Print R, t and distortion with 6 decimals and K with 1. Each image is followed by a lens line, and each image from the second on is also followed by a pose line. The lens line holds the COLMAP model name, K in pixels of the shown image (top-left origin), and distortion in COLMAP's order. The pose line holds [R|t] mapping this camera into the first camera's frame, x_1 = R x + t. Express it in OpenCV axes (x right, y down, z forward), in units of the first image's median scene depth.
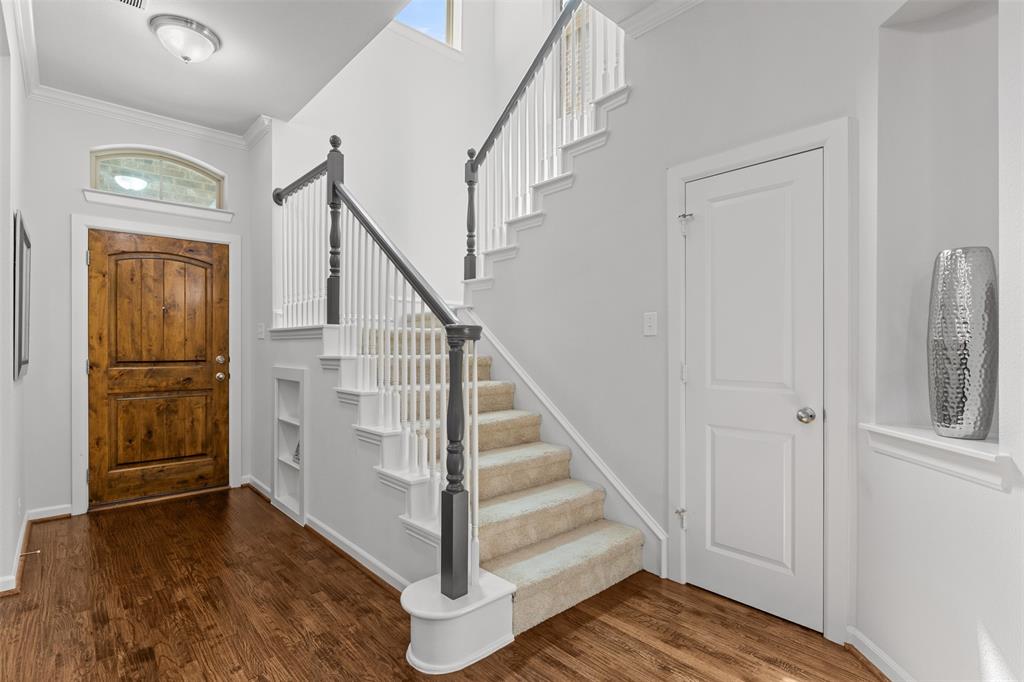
lens RADIAL K [[497.9, 0, 511.8], [0, 497.9, 347.5], [0, 0, 1]] dist [0.000792, -0.002284]
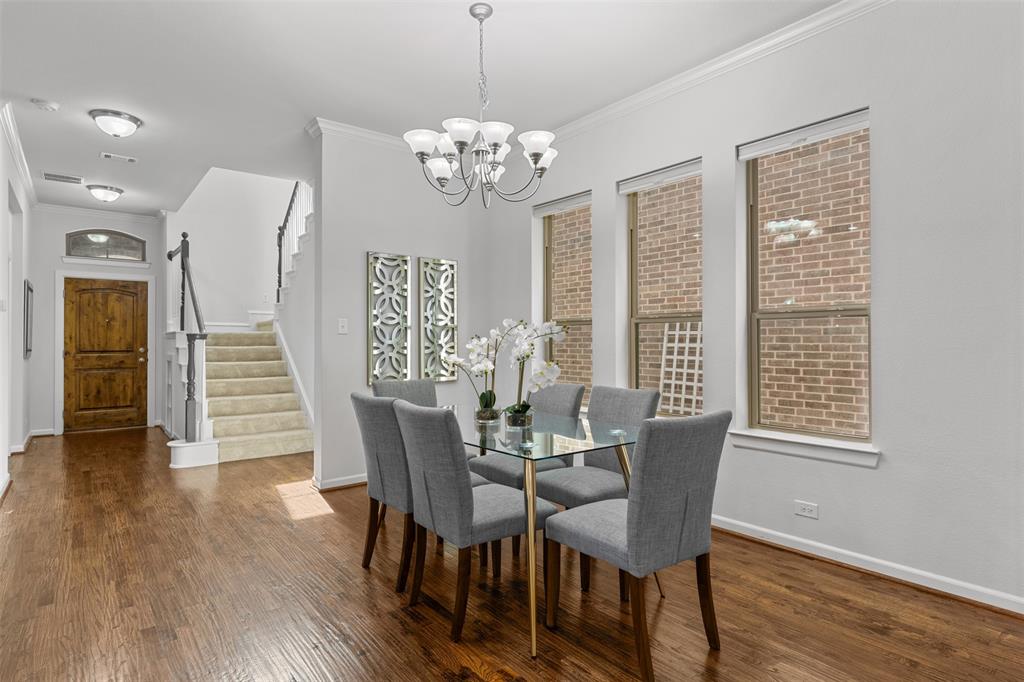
lens RADIAL K [[531.6, 0, 513.5], [0, 531.6, 335.5], [0, 0, 1]] dist [-0.005345, -0.000127]
pose [[0.998696, -0.003604, -0.050934, 0.840354], [0.002961, 0.999915, -0.012701, 0.001072], [0.050975, 0.012533, 0.998621, -0.803474]]
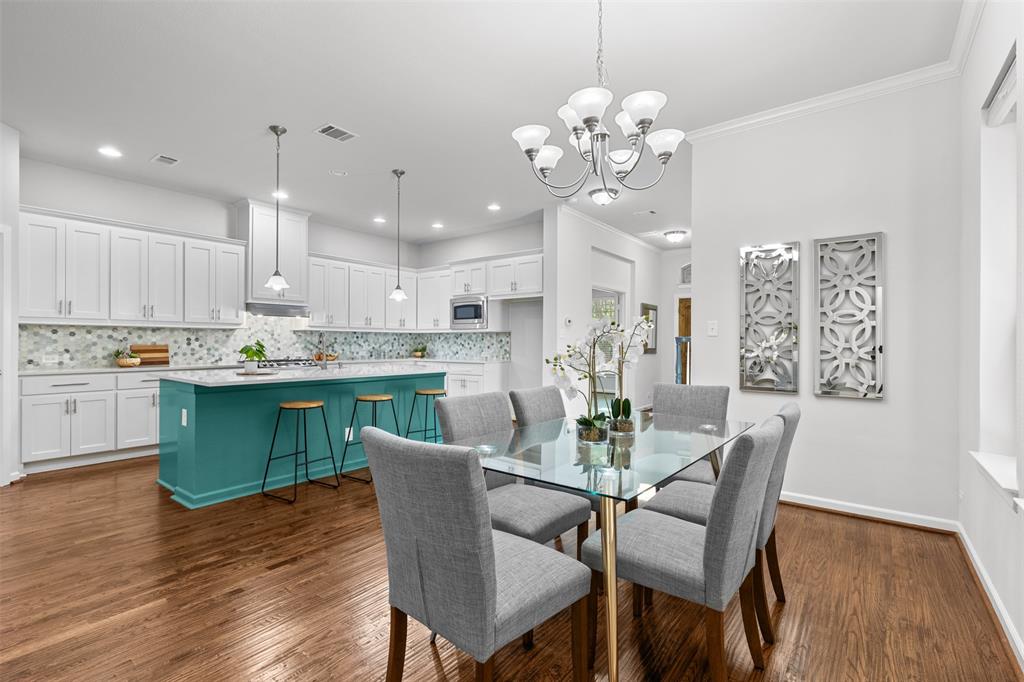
lens RADIAL K [[464.7, 0, 509.7], [0, 464.7, 341.3], [0, 0, 1]] dist [0.009590, -0.002082]
pose [[0.161404, -0.003729, -0.986881, 1.338814], [-0.005813, 0.999972, -0.004729, -0.000025], [0.986871, 0.006500, 0.161378, -0.254454]]
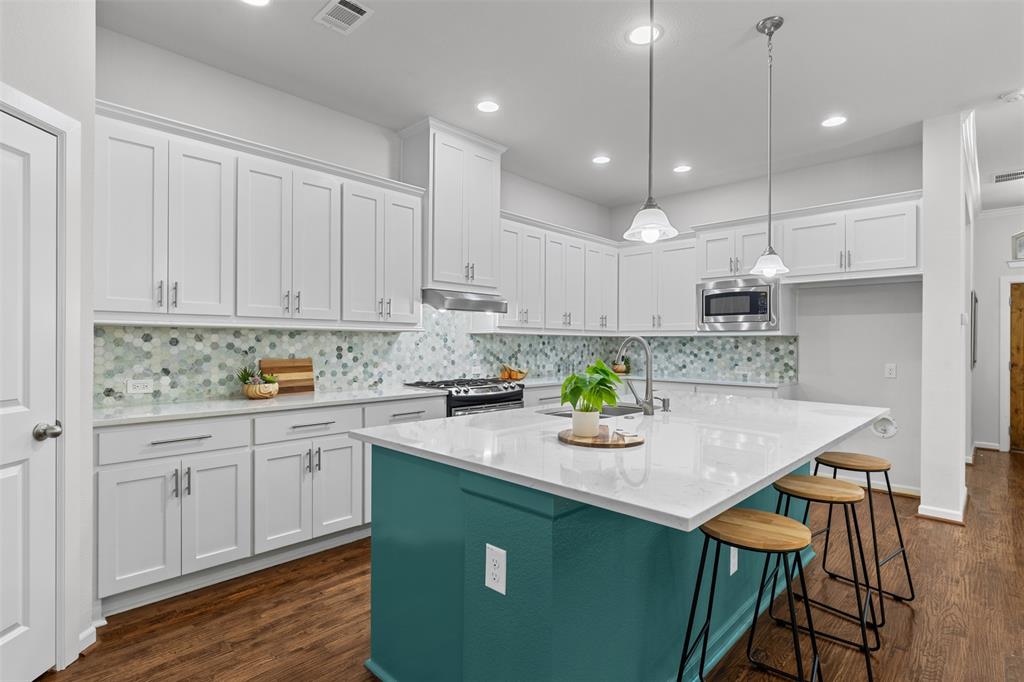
lens RADIAL K [[497.9, 0, 513.4], [0, 497.9, 342.5], [0, 0, 1]] dist [0.000792, -0.002284]
pose [[0.068303, -0.002544, -0.997661, 0.684018], [-0.007838, 0.999965, -0.003086, -0.020122], [0.997634, 0.008030, 0.068281, -0.761861]]
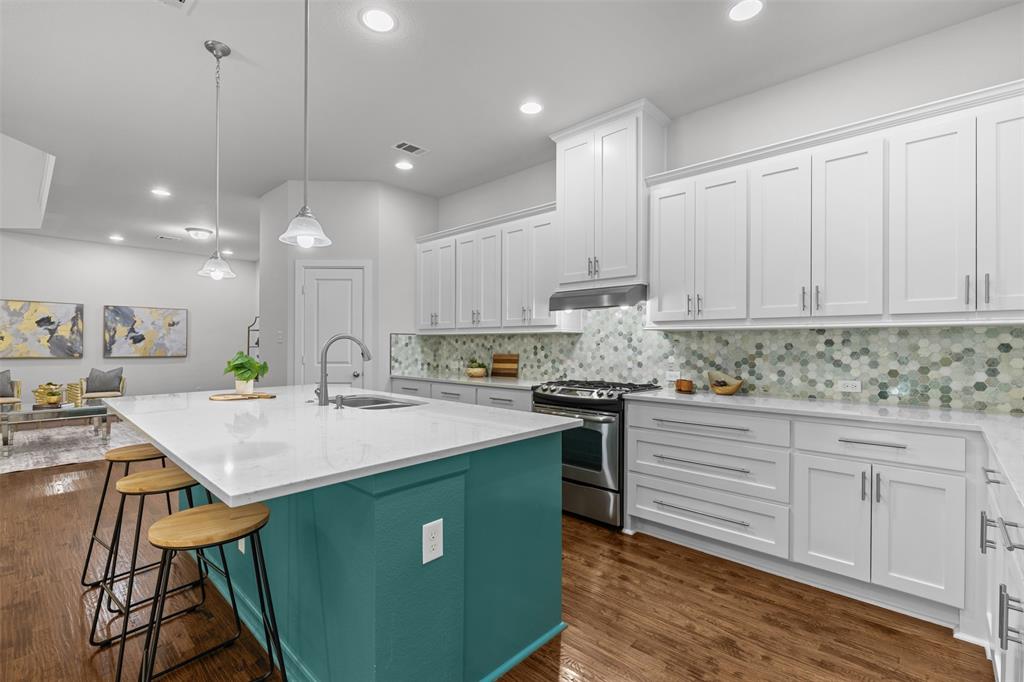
lens RADIAL K [[464.7, 0, 492.9], [0, 464.7, 342.2], [0, 0, 1]] dist [0.009590, -0.002082]
pose [[-0.997745, -0.002027, -0.067086, -0.134831], [-0.002145, 0.999996, 0.001679, -0.023903], [0.067083, 0.001819, -0.997746, 0.150247]]
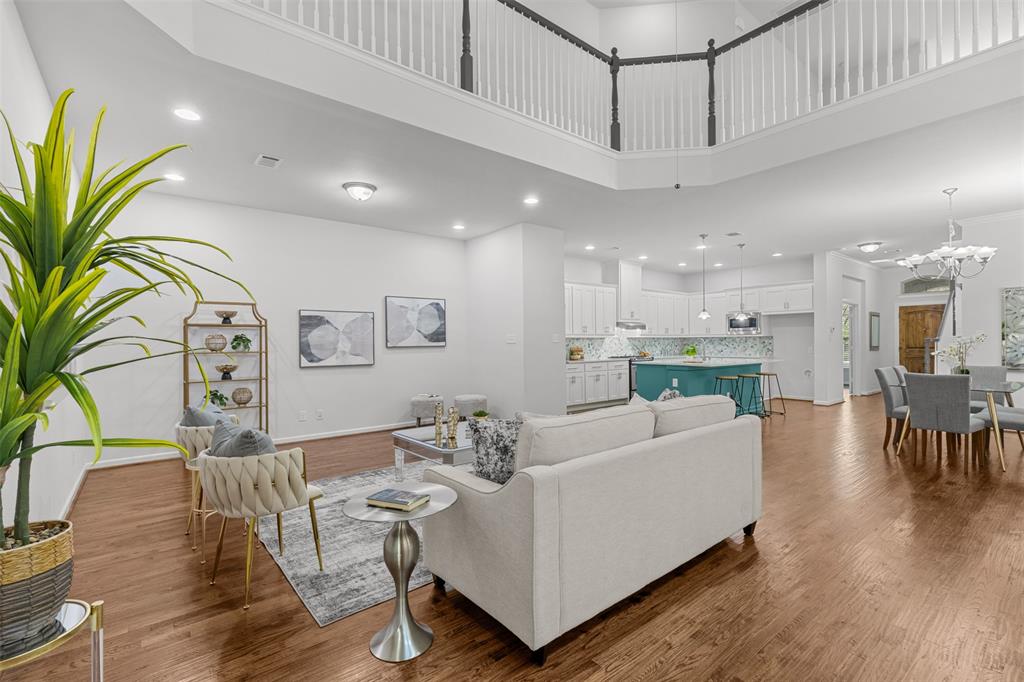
lens RADIAL K [[464.7, 0, 510.3], [0, 464.7, 346.1], [0, 0, 1]] dist [0.009590, -0.002082]
pose [[-0.064856, 0.006202, -0.997875, 2.293033], [0.008778, 0.999946, 0.005645, -0.016683], [0.997856, -0.008393, -0.064907, -1.307849]]
